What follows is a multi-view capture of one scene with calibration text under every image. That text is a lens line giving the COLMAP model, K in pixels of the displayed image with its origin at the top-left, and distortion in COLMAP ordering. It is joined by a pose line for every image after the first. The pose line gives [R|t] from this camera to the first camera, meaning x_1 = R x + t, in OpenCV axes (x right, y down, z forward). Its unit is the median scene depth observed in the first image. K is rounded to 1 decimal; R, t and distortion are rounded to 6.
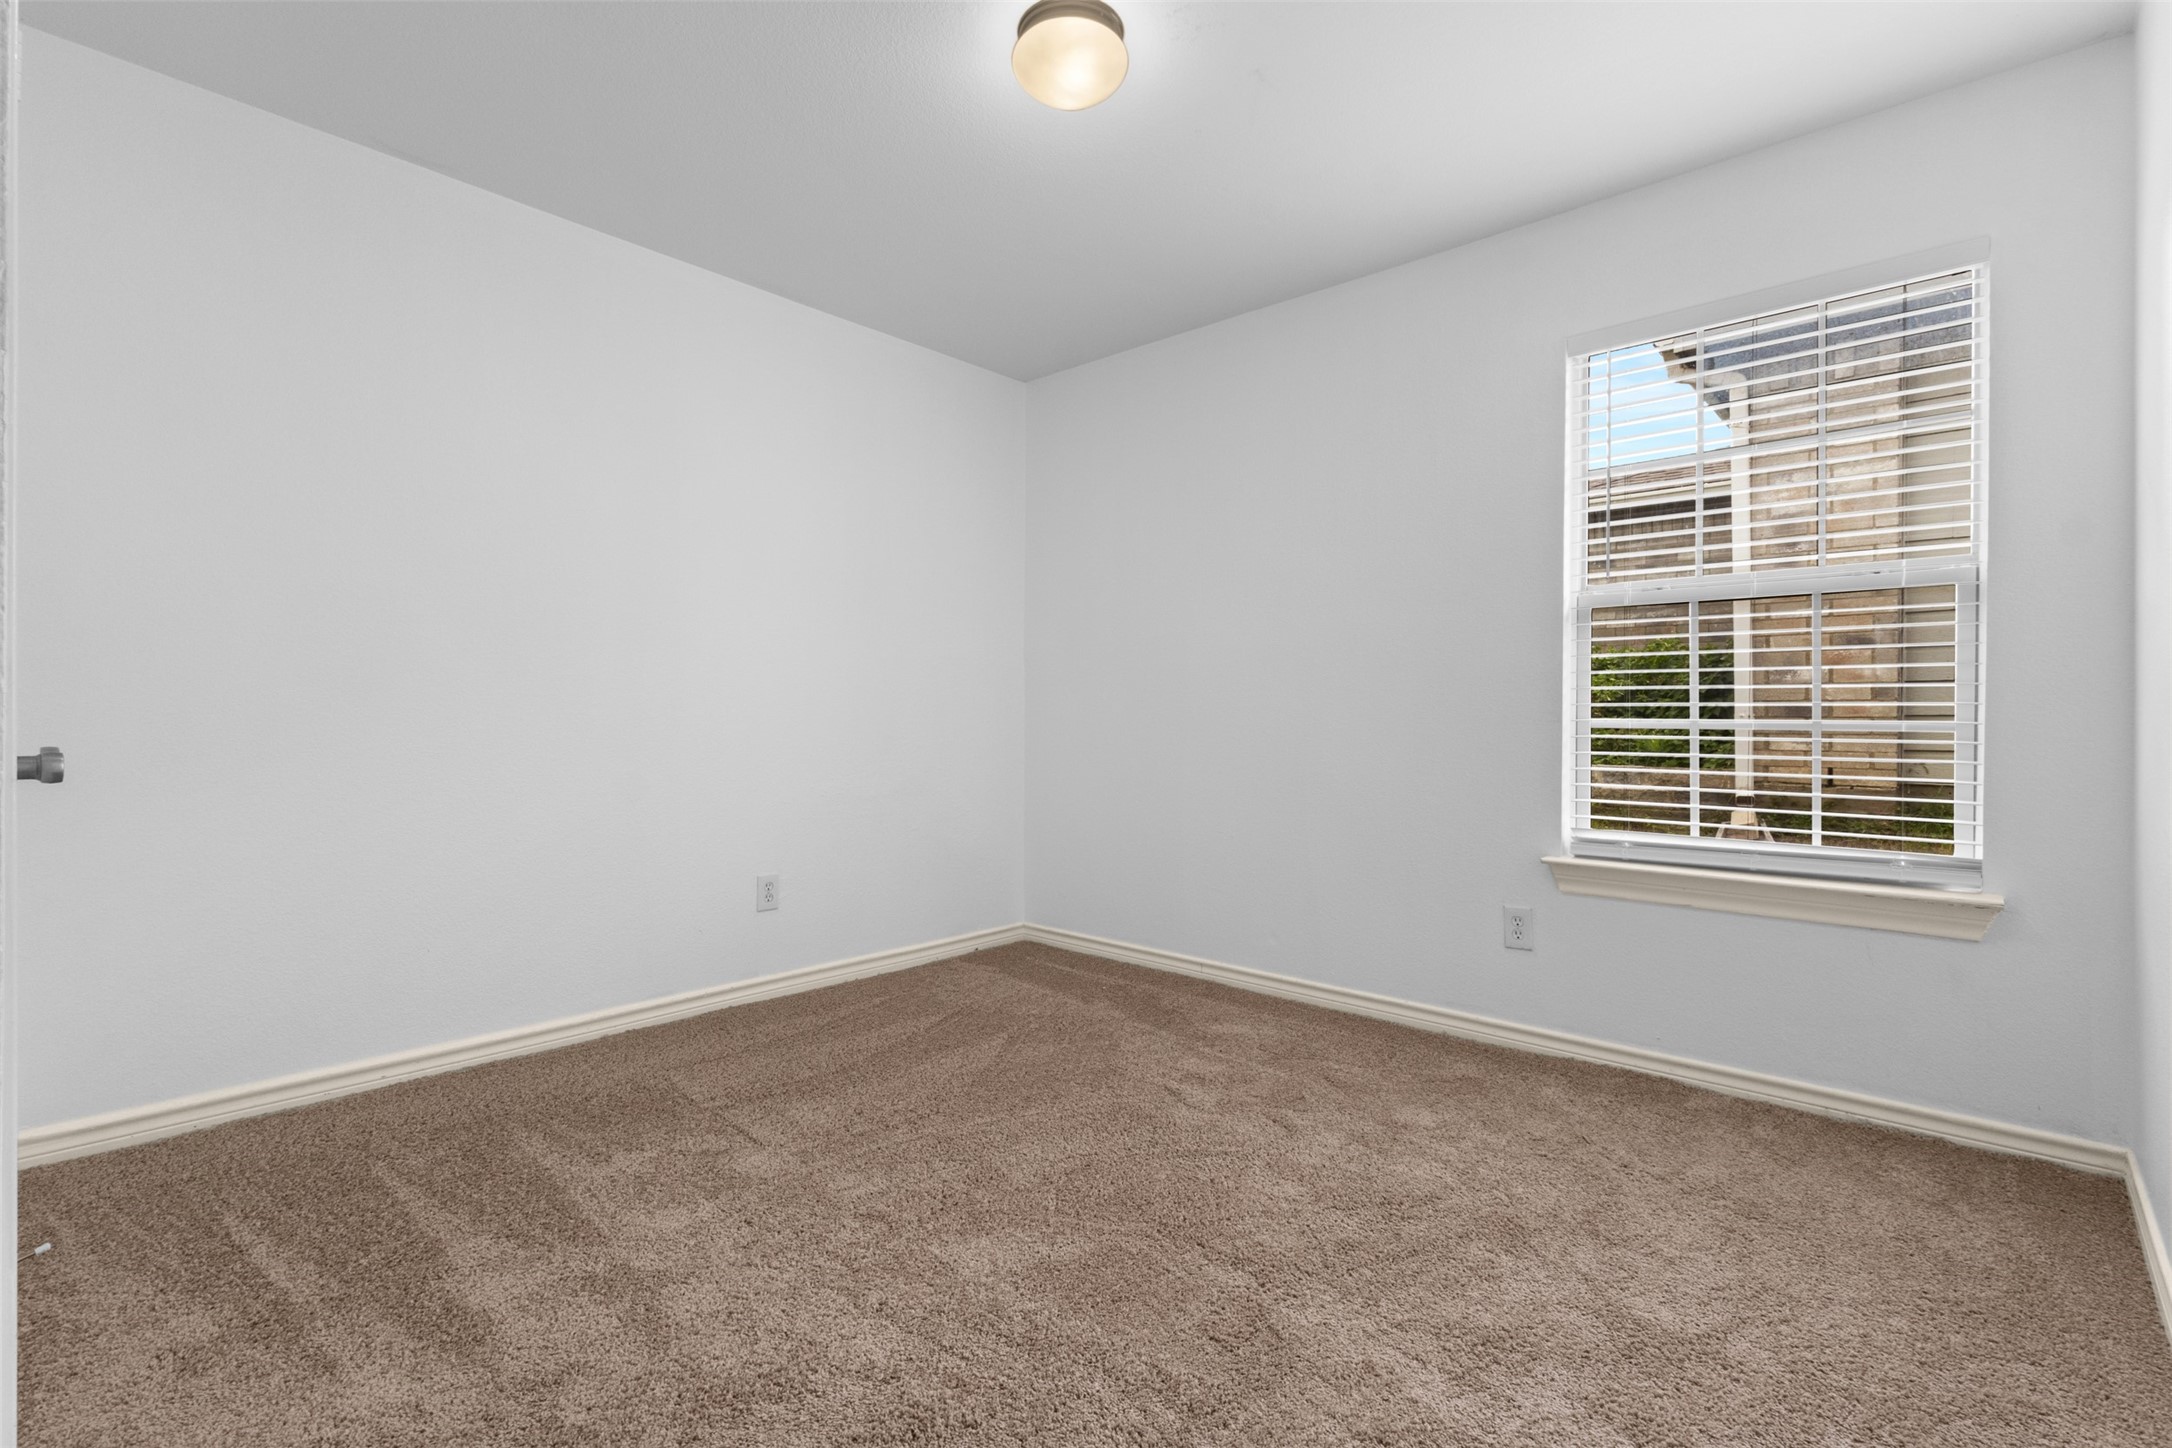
lens RADIAL K [[1000.3, 0, 1093.6], [0, 1000.3, 721.6], [0, 0, 1]] dist [0.001930, -0.001321]
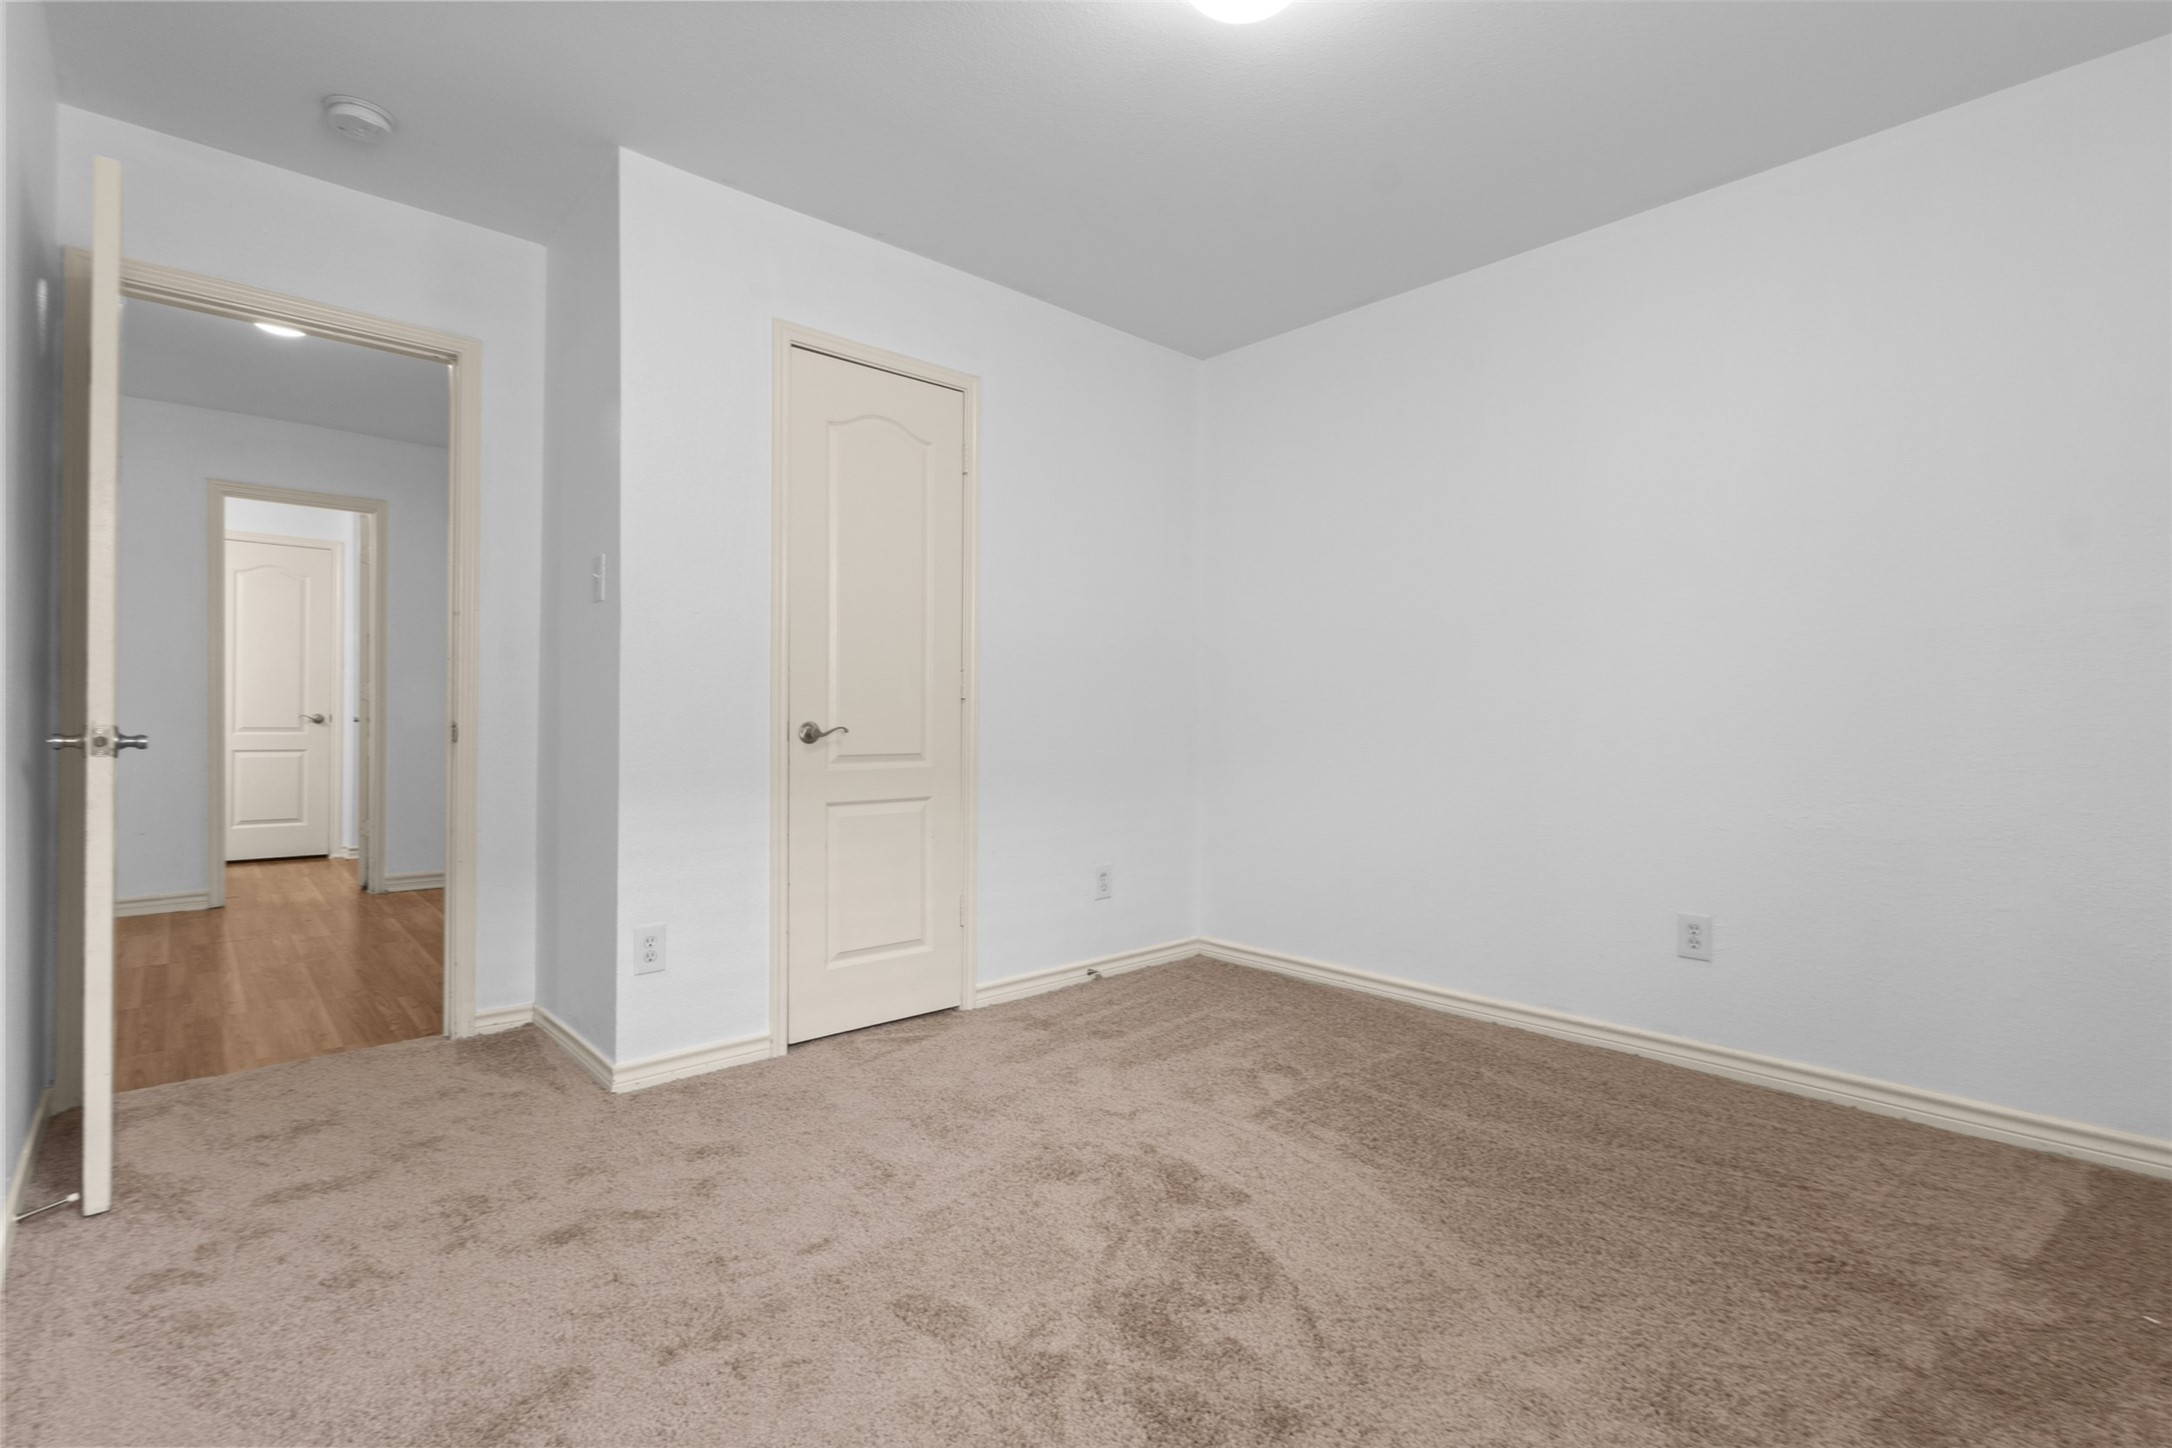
lens RADIAL K [[1000.3, 0, 1082.4], [0, 1000.3, 714.1], [0, 0, 1]] dist [0.001930, -0.001321]
pose [[-0.113732, -0.012114, -0.993438, 0.591959], [-0.001091, 0.999927, -0.012068, 0.000122], [0.993511, -0.000289, -0.113737, 0.655559]]
